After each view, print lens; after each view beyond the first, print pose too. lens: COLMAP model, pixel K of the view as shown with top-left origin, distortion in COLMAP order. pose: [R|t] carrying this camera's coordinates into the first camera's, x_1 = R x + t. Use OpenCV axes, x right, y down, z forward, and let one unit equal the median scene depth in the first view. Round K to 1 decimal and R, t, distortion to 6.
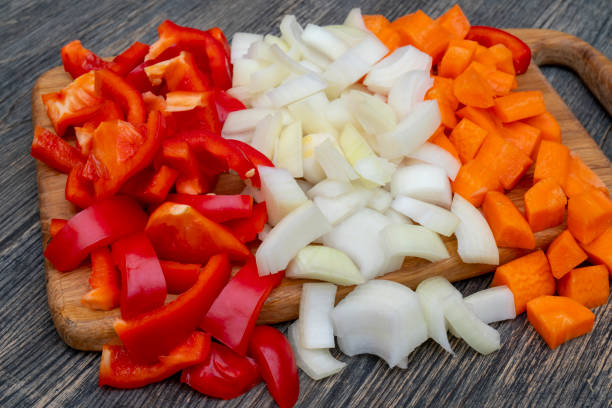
lens RADIAL K [[939.8, 0, 305.2], [0, 939.8, 203.9], [0, 0, 1]] dist [0.000210, 0.000000]
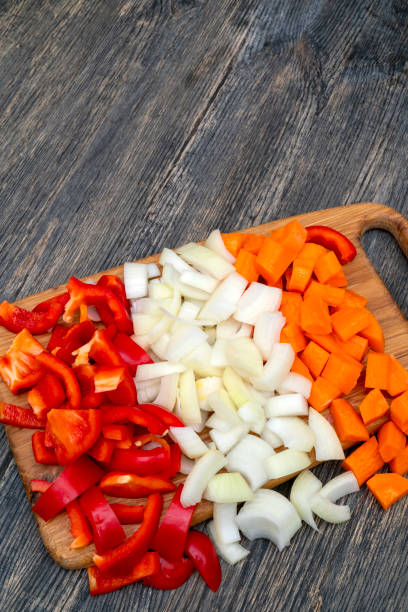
lens RADIAL K [[939.8, 0, 204.7], [0, 939.8, 306.0], [0, 0, 1]] dist [0.000210, 0.000000]
pose [[0.989238, -0.144686, 0.021765, -0.003542], [0.130175, 0.938245, 0.320547, -0.660038], [-0.066800, -0.314264, 0.946982, -0.278683]]
